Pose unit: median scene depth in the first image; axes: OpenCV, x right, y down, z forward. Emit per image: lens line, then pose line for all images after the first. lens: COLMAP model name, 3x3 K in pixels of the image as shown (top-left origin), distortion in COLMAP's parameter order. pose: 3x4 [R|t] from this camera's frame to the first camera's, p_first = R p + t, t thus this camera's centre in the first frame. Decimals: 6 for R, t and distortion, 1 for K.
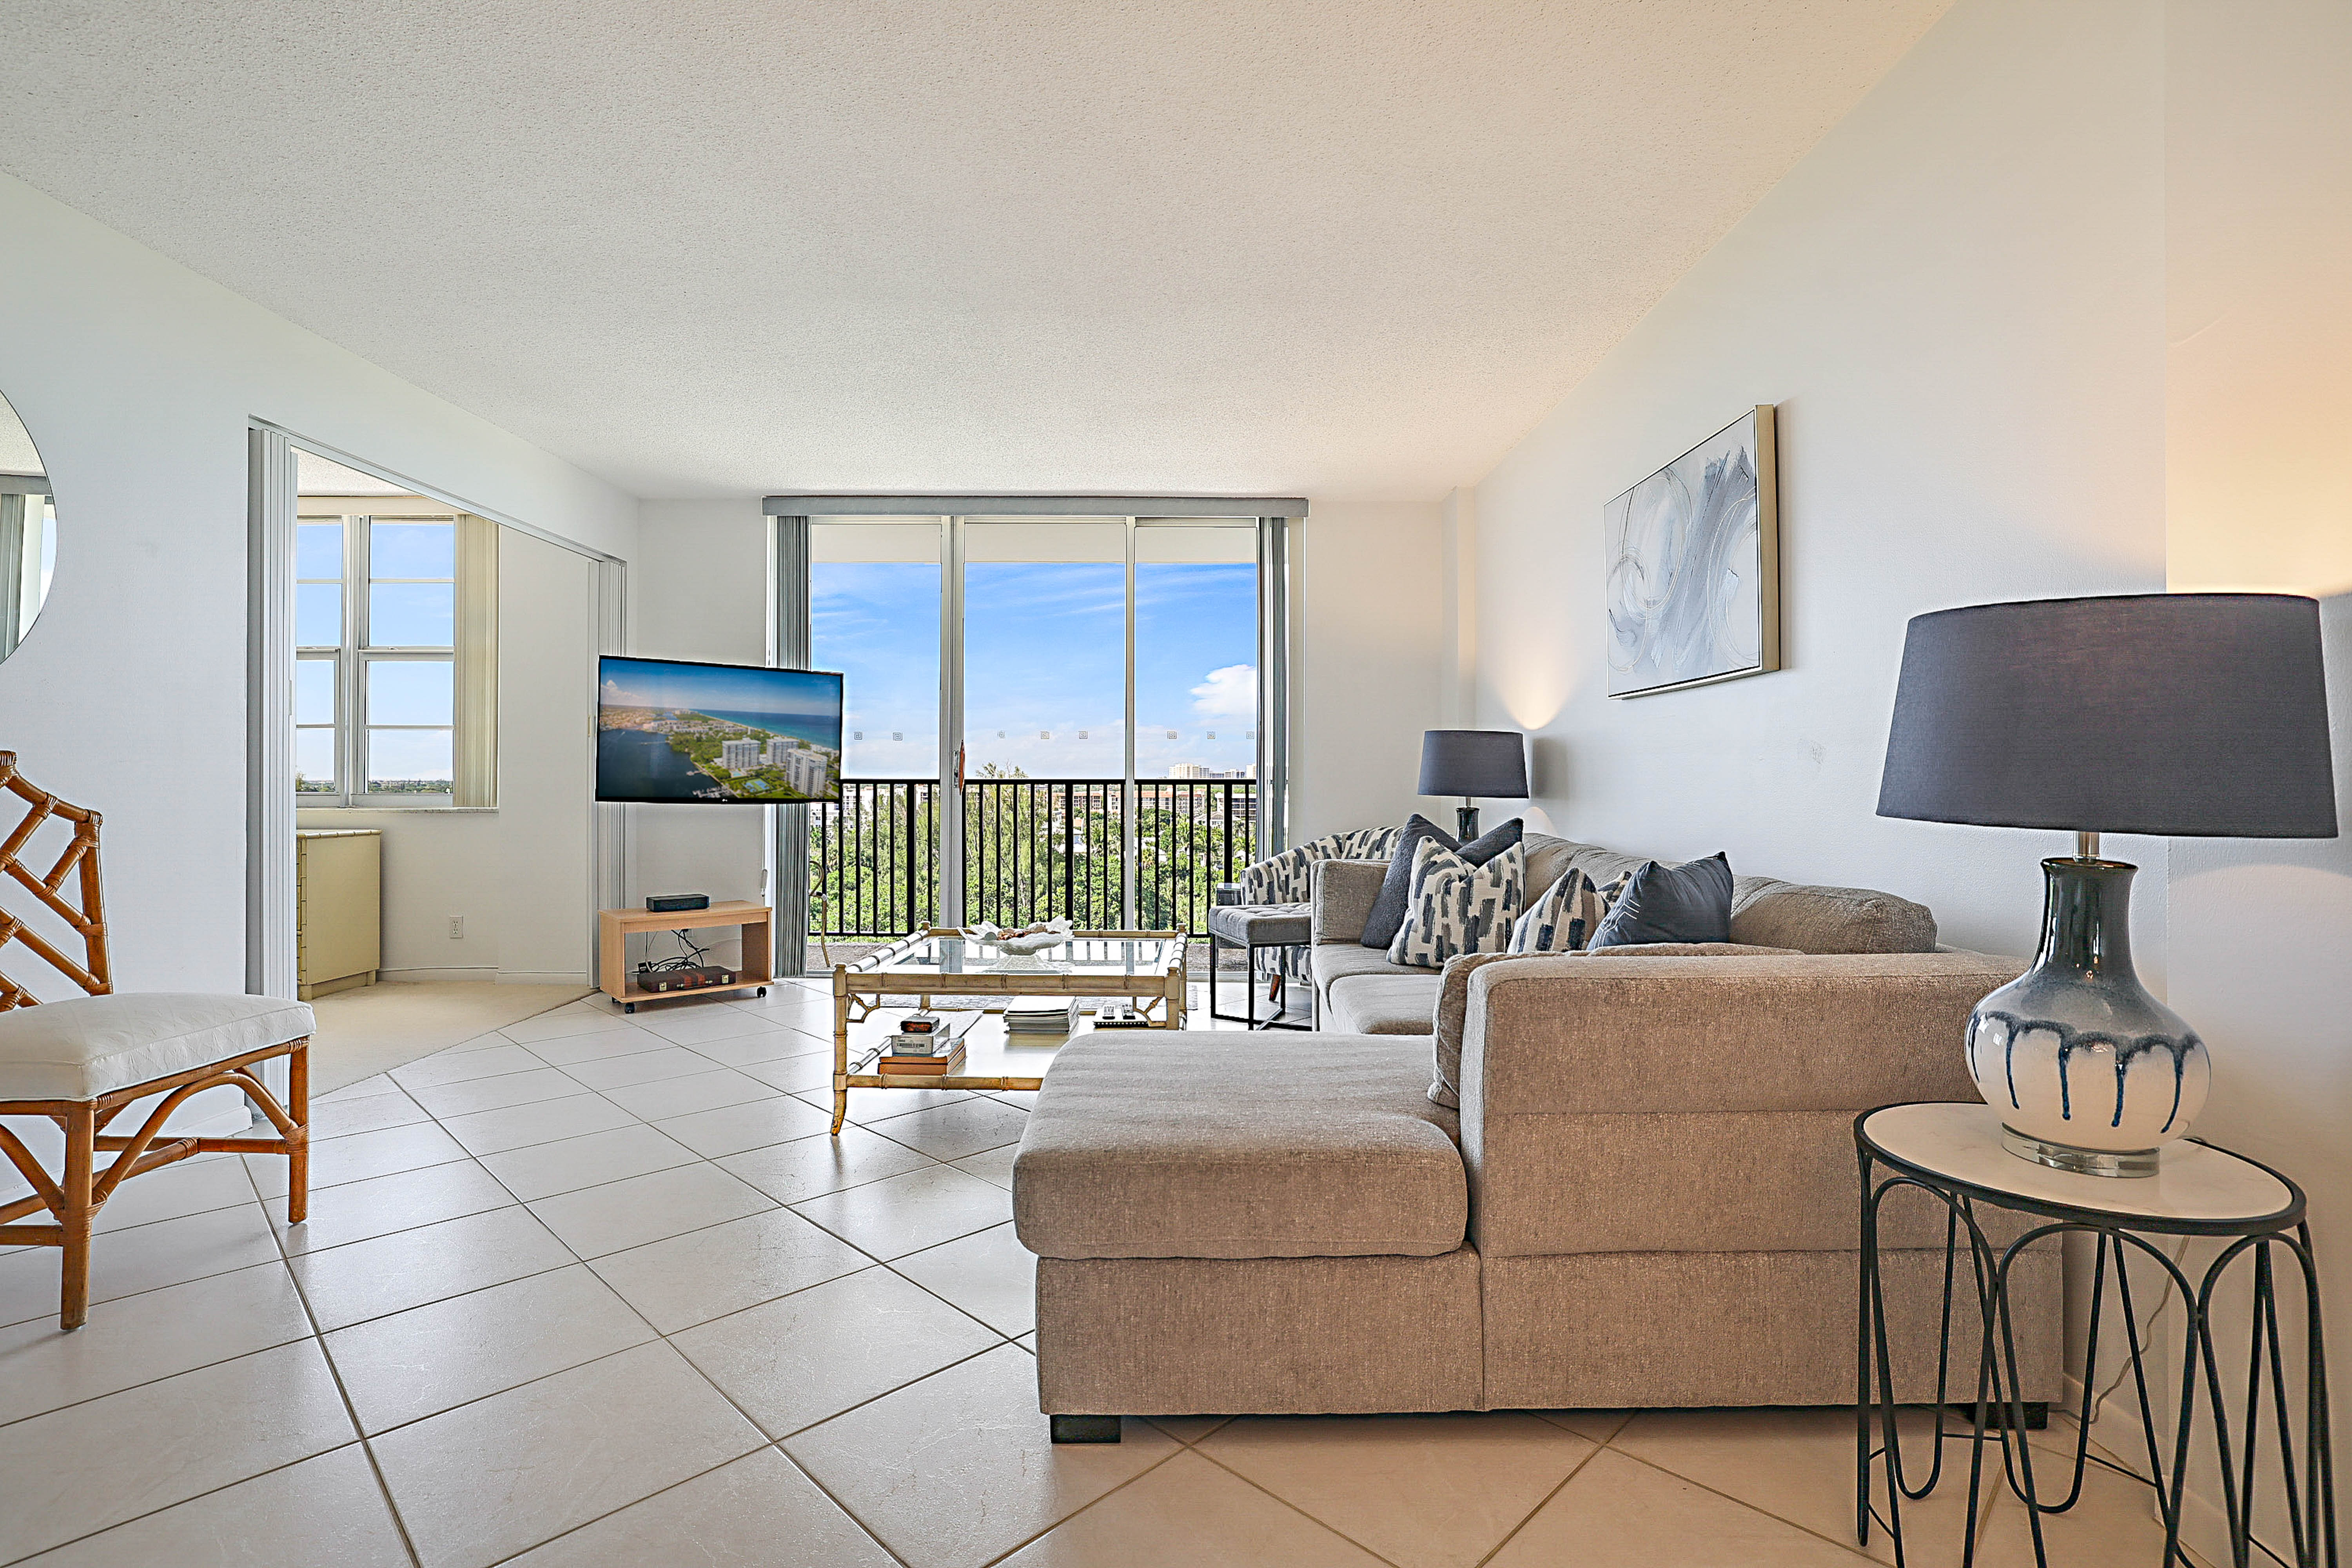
lens RADIAL K [[1130.8, 0, 1203.7], [0, 1130.8, 772.7], [0, 0, 1]] dist [-0.014144, 0.000446]
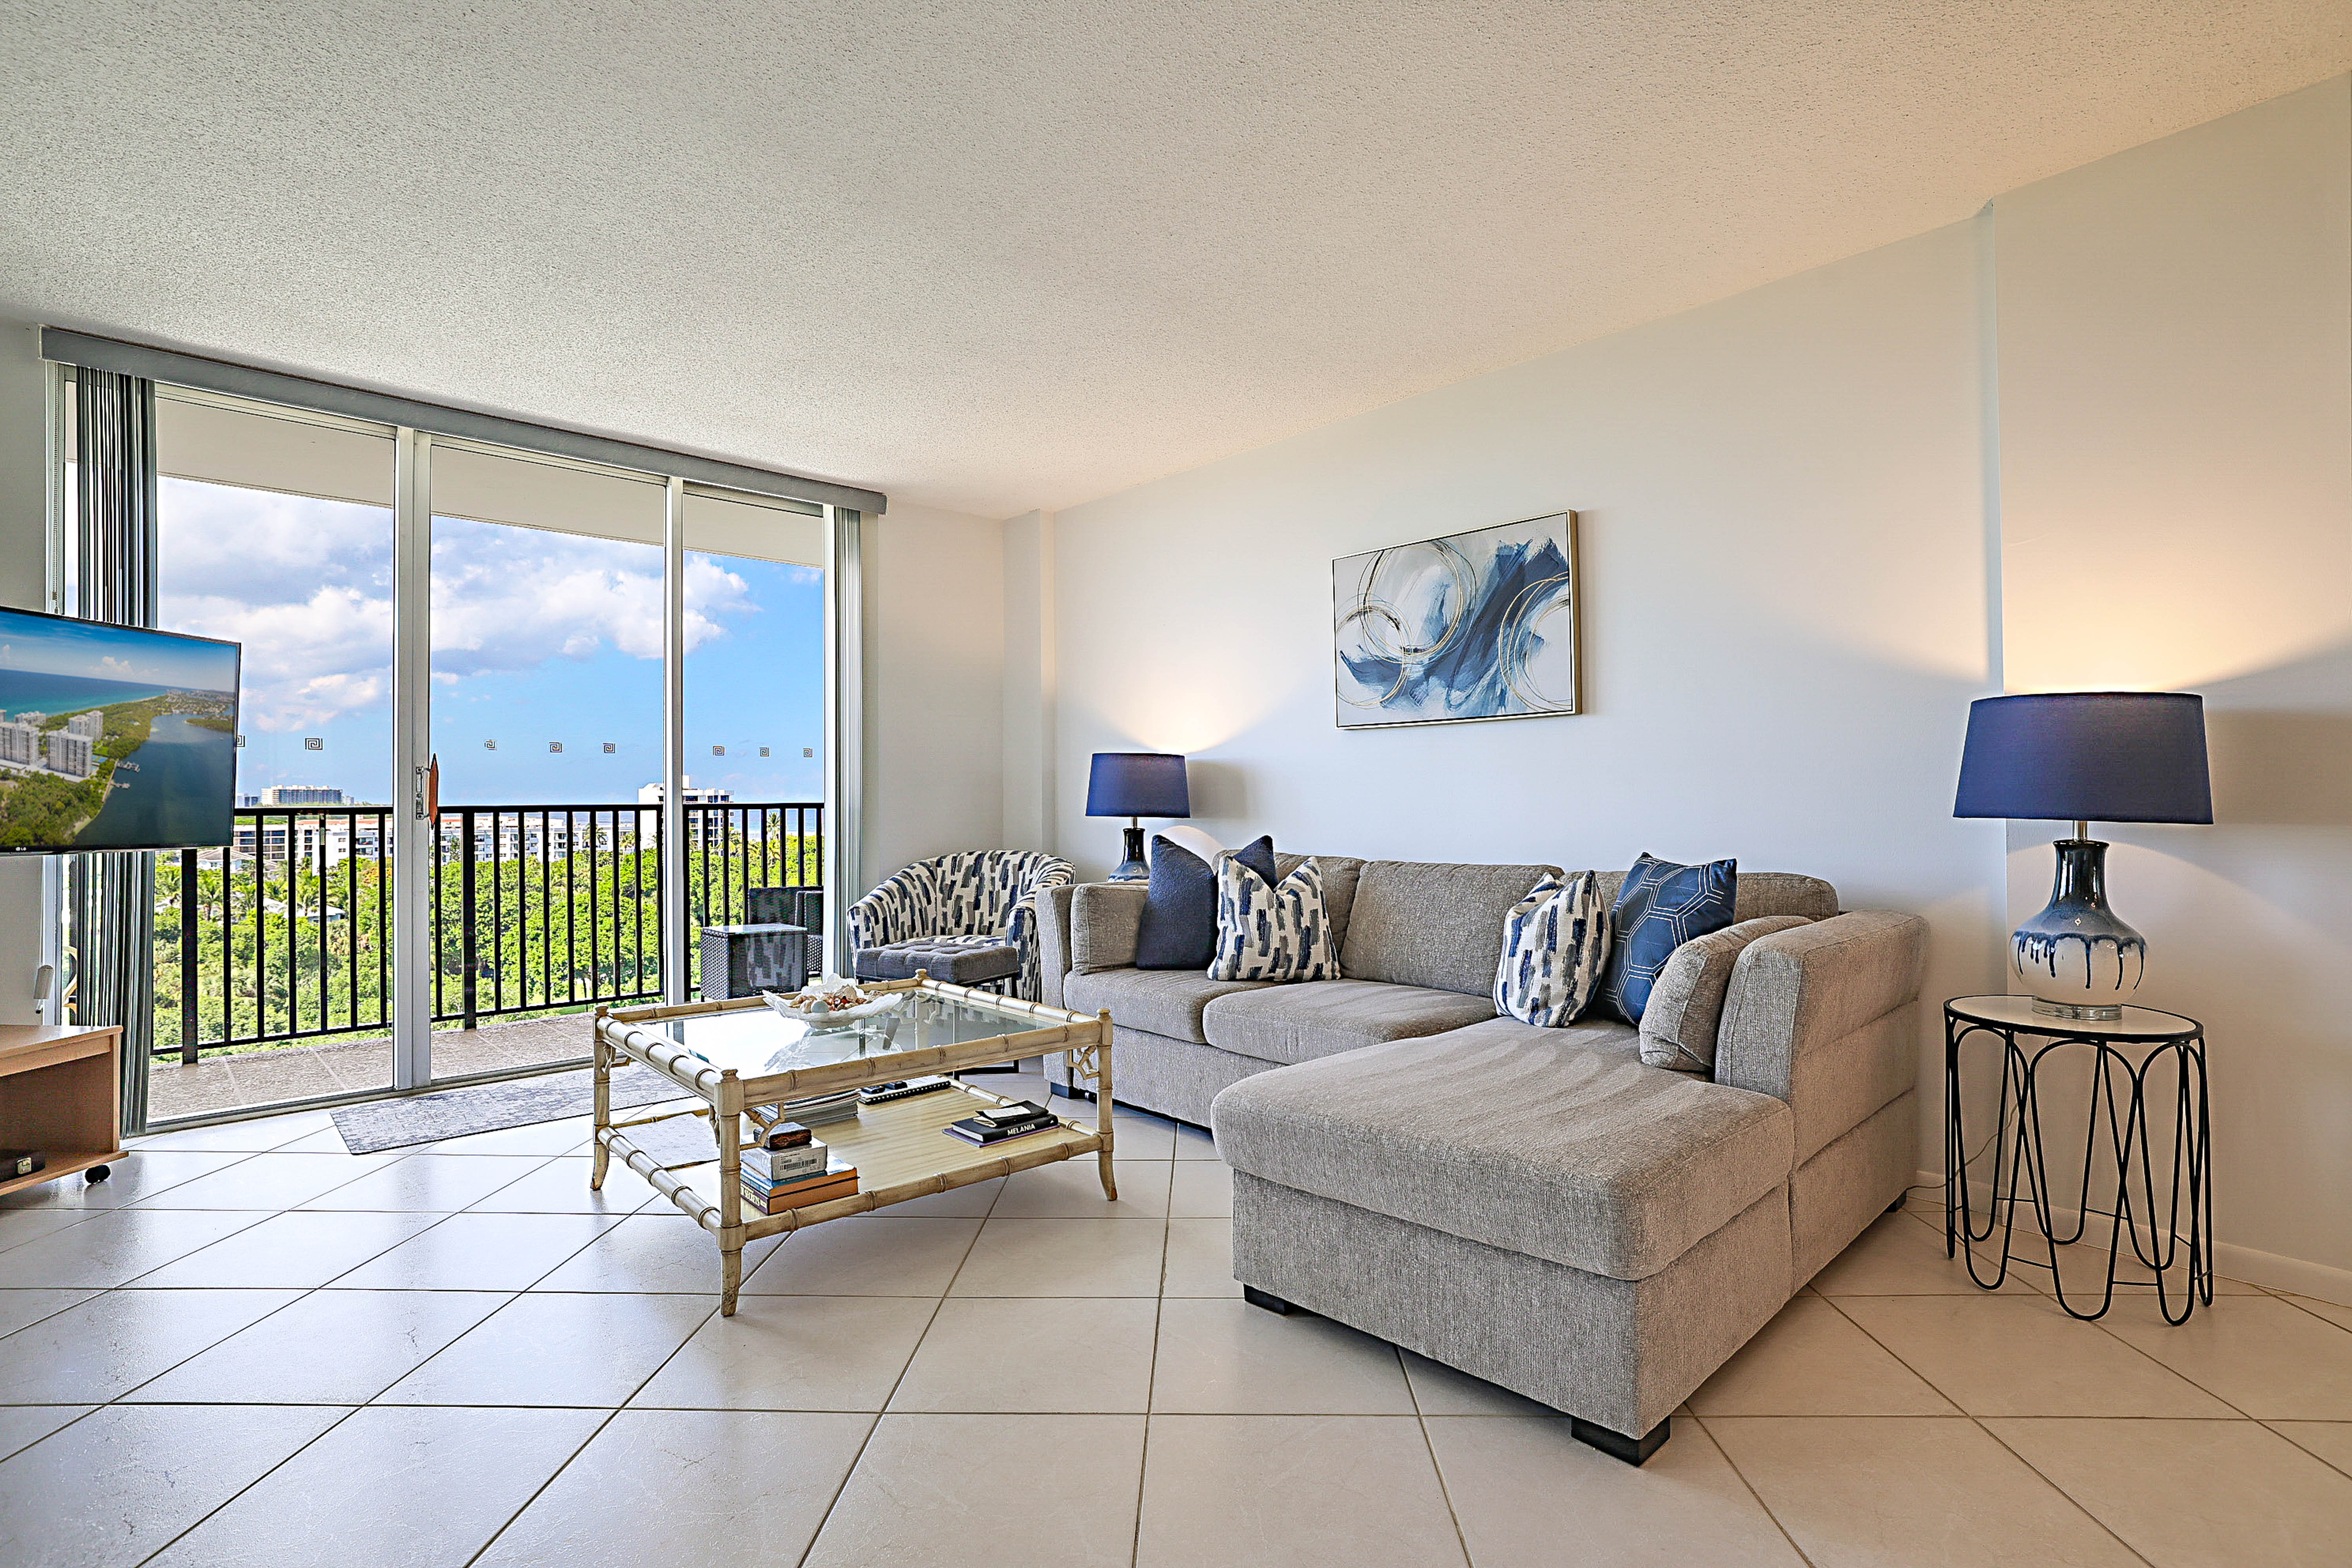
lens RADIAL K [[1130.8, 0, 1203.7], [0, 1130.8, 772.7], [0, 0, 1]] dist [-0.014144, 0.000446]
pose [[0.736917, 0.006836, 0.675948, -0.389172], [0.006156, 0.999840, -0.016823, -0.001437], [-0.675955, 0.016558, 0.736757, 0.185427]]
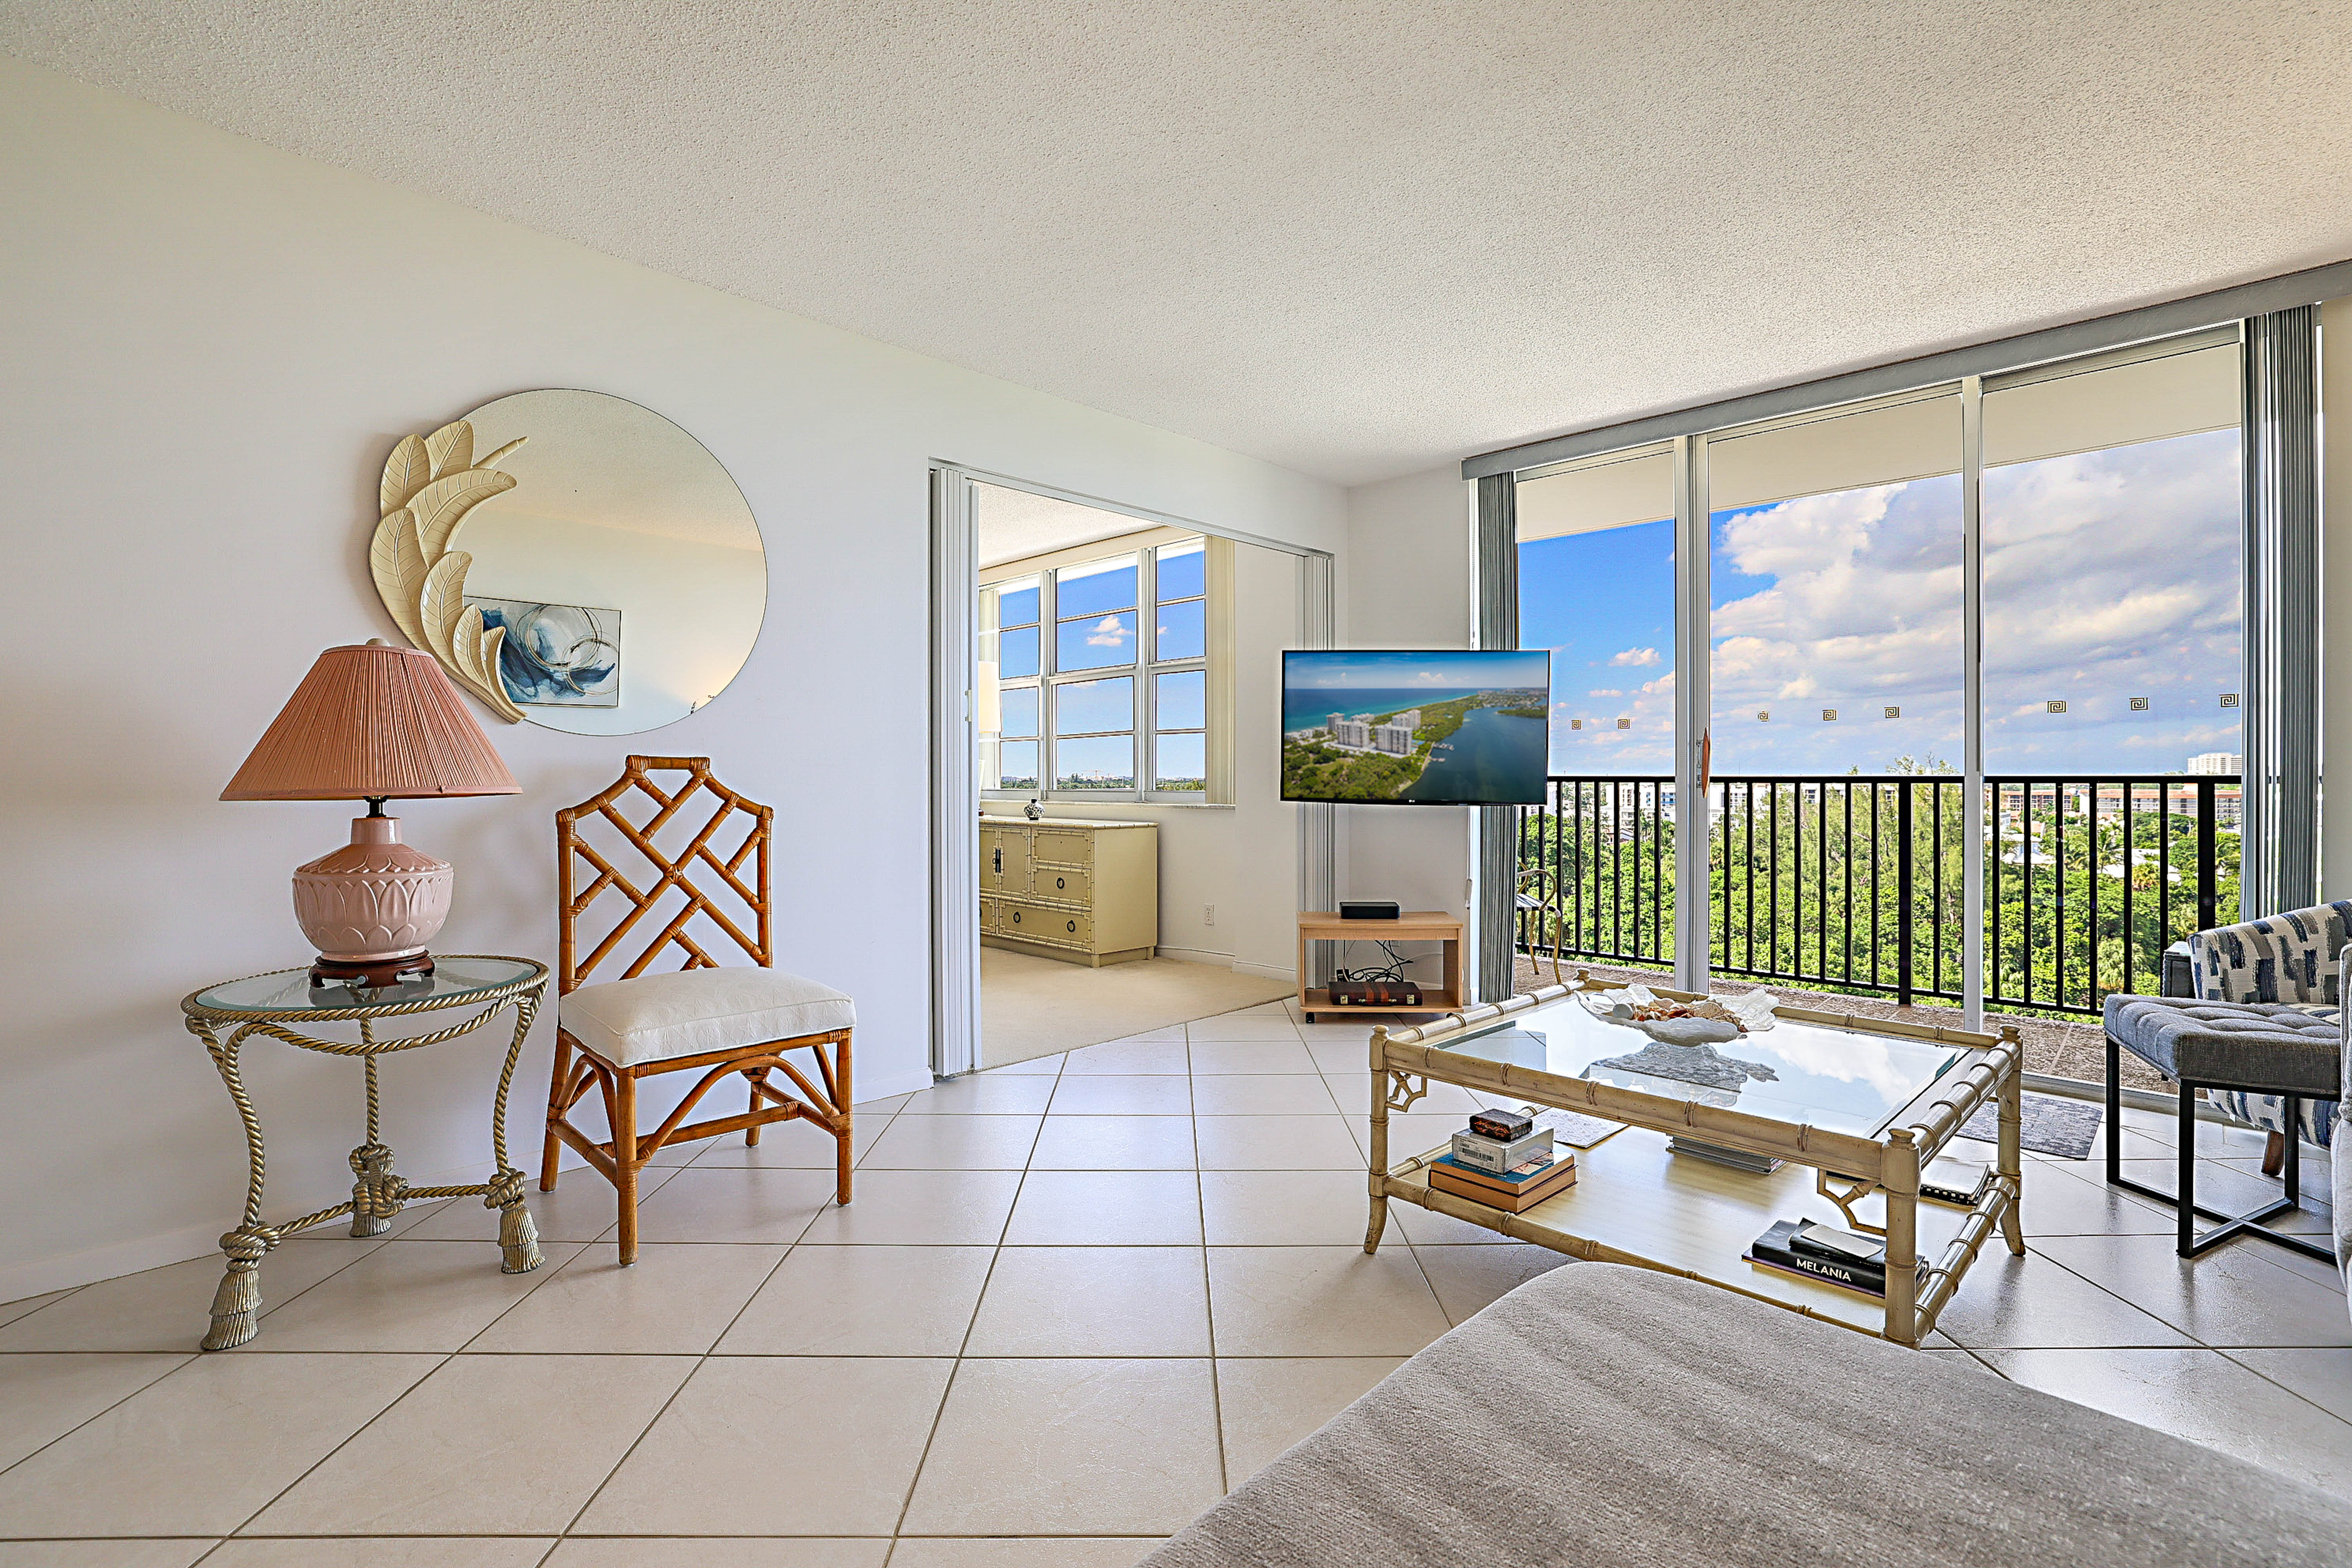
lens RADIAL K [[1084.9, 0, 1149.9], [0, 1084.9, 774.6], [0, 0, 1]] dist [-0.055053, 0.024089]
pose [[0.692464, -0.003703, -0.721443, 0.057212], [0.006730, 0.999976, 0.001327, 0.001027], [0.721421, -0.005774, 0.692473, 0.267952]]
